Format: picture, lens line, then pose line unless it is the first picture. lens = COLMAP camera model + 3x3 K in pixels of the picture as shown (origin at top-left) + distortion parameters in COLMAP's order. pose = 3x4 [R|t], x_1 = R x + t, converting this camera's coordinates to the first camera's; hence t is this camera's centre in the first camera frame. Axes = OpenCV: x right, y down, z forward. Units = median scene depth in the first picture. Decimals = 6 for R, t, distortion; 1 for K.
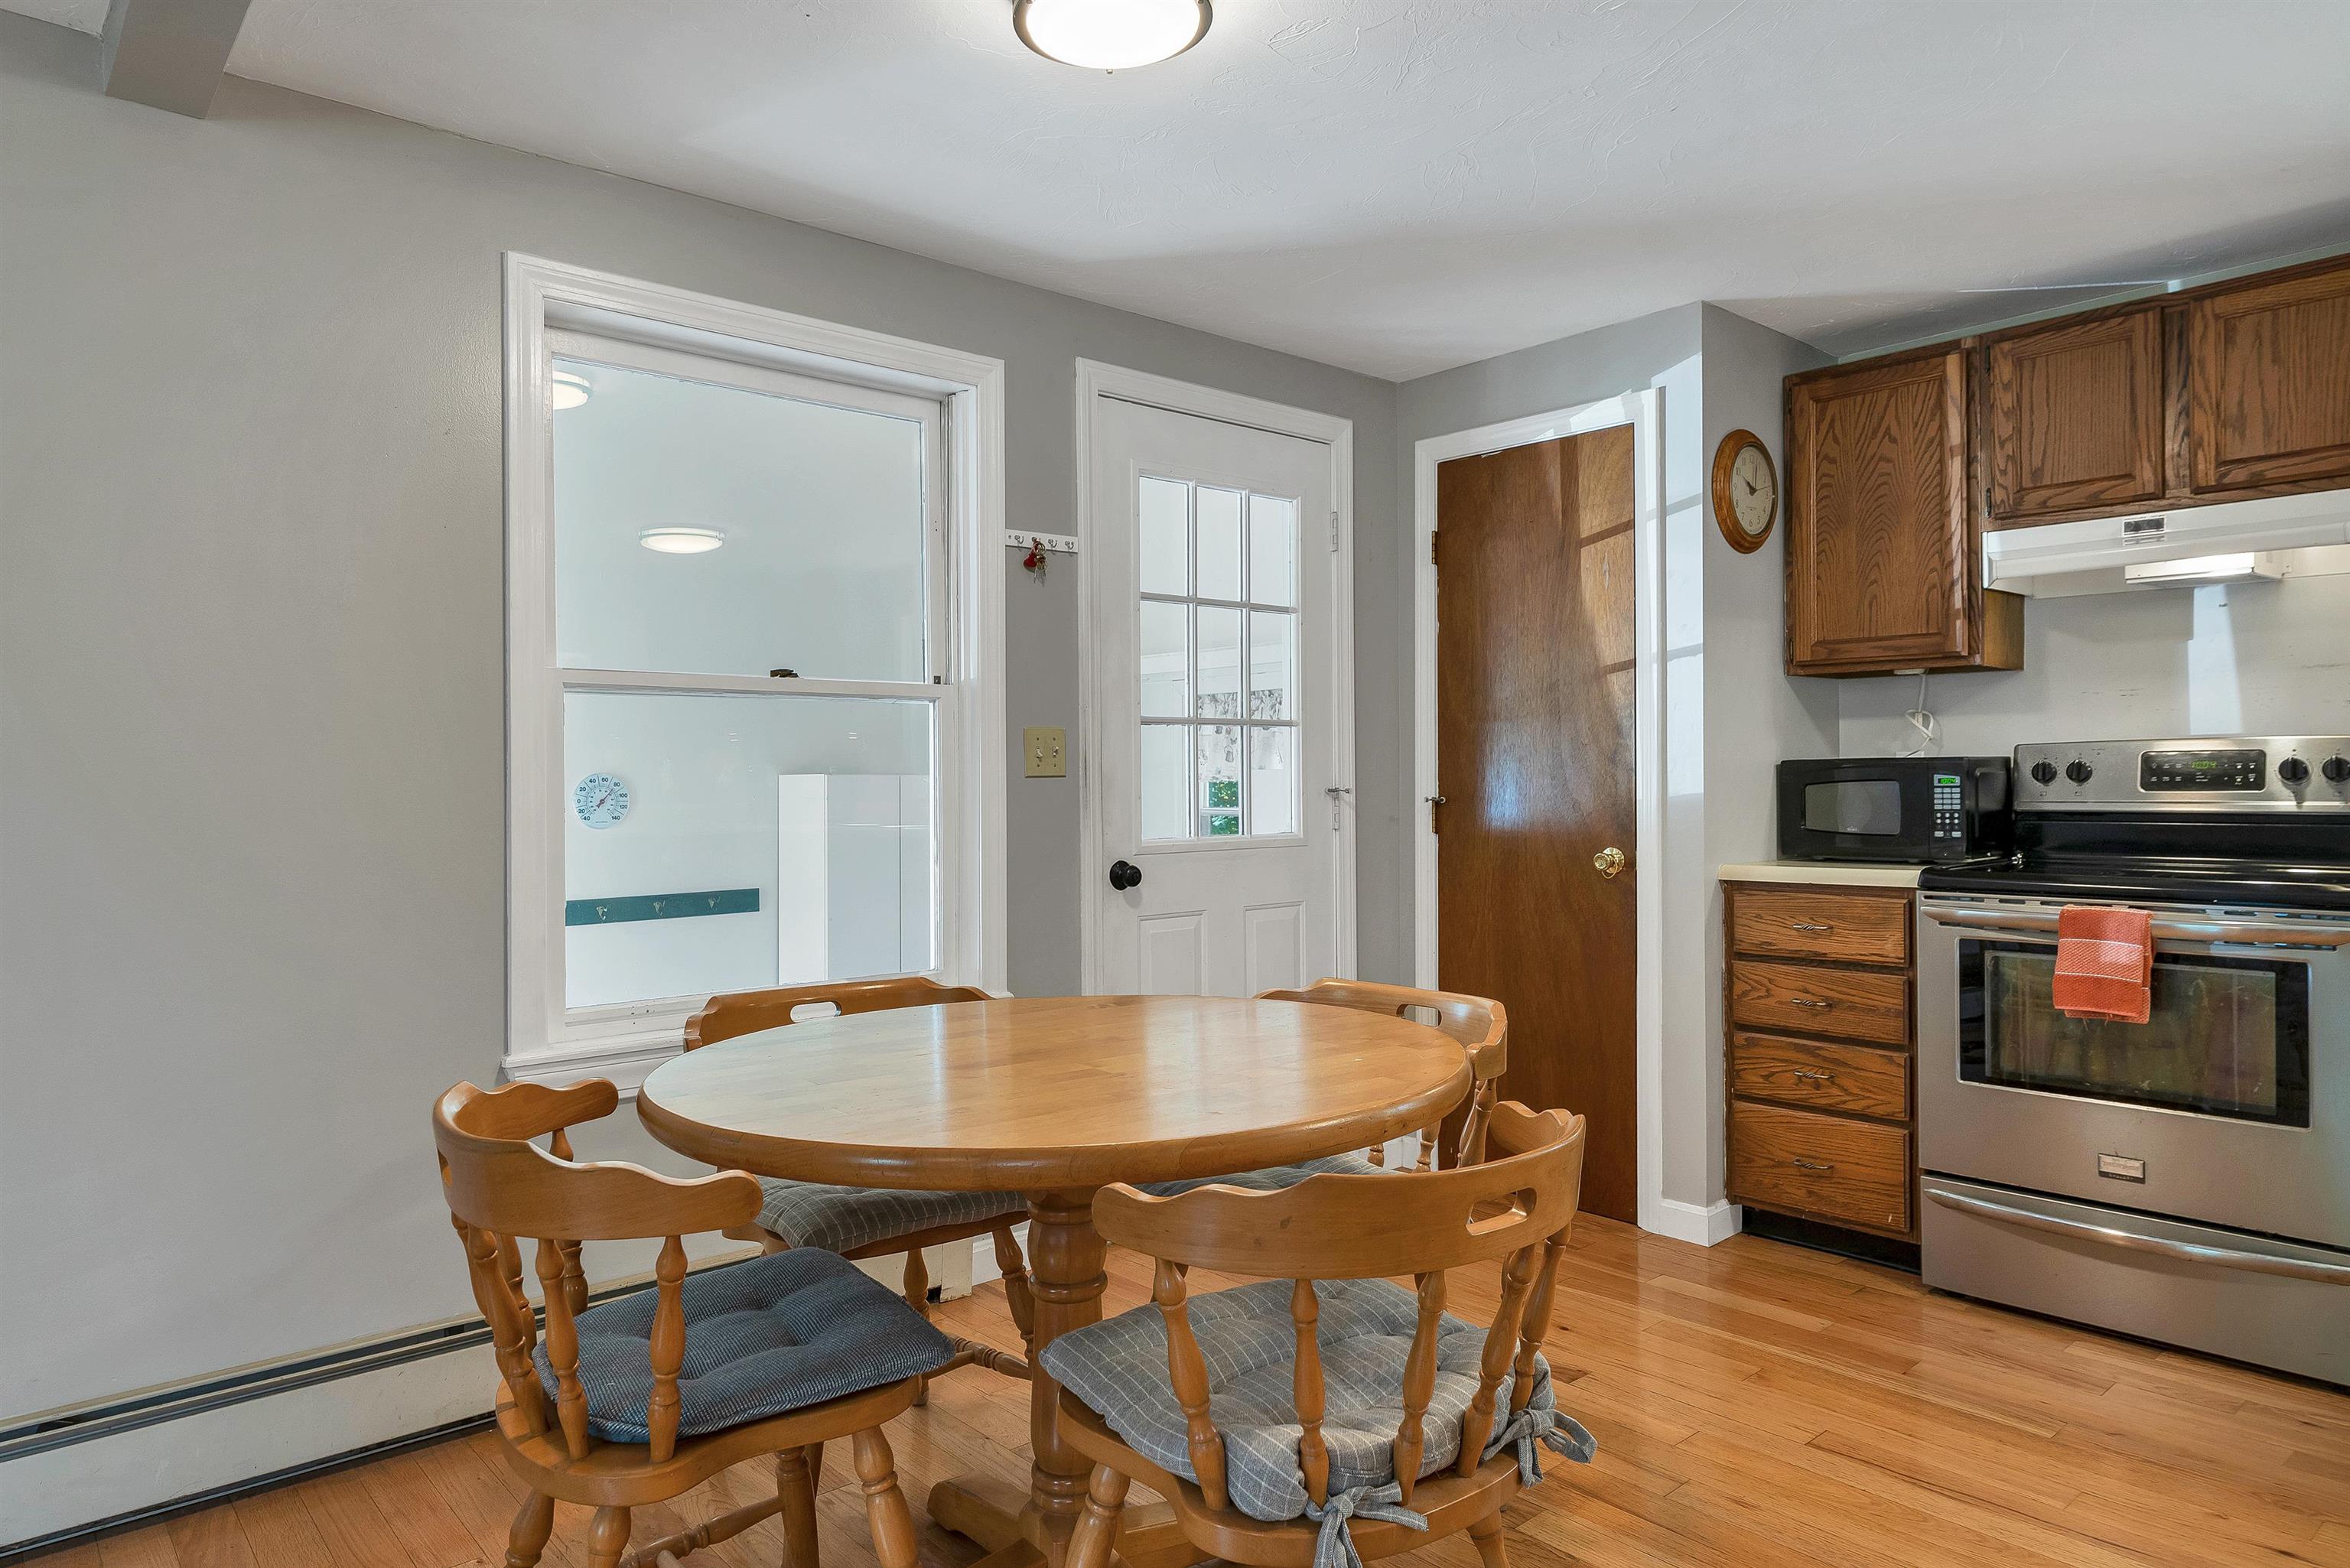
lens RADIAL K [[1421.4, 0, 1175.0], [0, 1421.4, 784.0], [0, 0, 1]] dist [-0.004184, 0.001615]
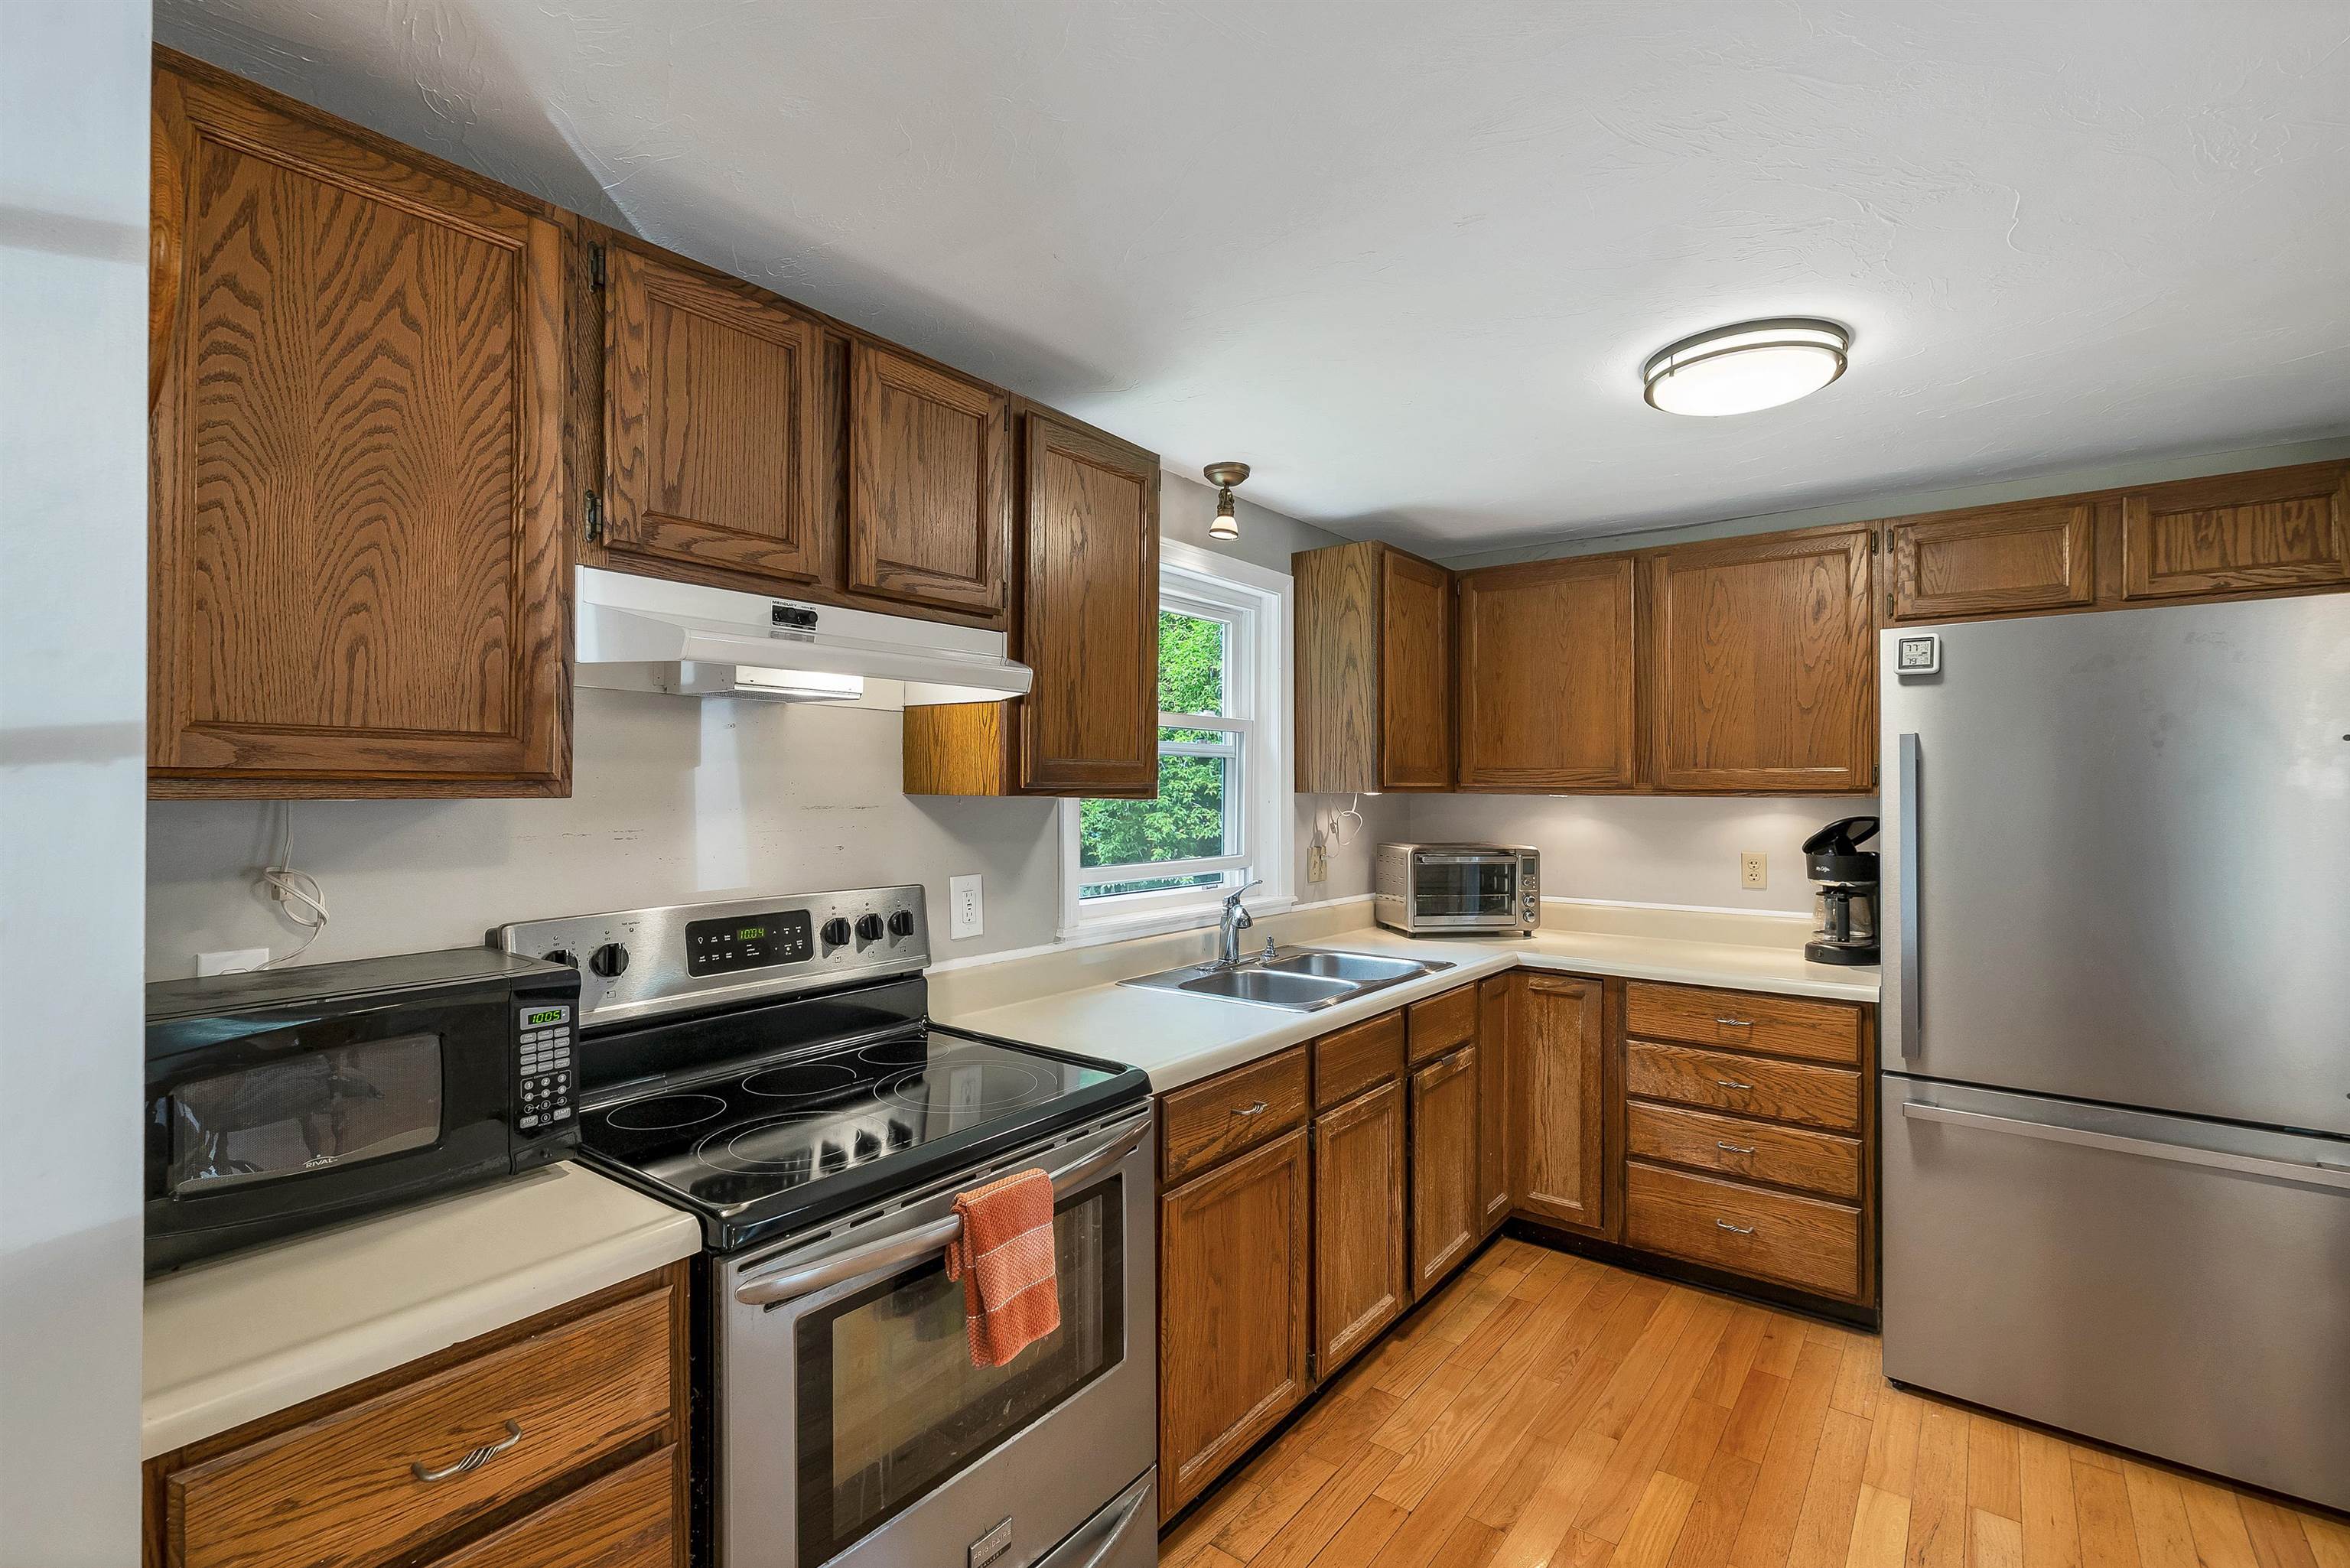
lens RADIAL K [[1061.6, 0, 1170.1], [0, 1061.6, 781.9], [0, 0, 1]] dist [0.000776, 0.000340]
pose [[-0.191411, 0.012765, 0.981427, 0.108612], [0.006137, 0.999911, -0.011809, -0.083406], [-0.981491, 0.003763, -0.191473, 0.842430]]
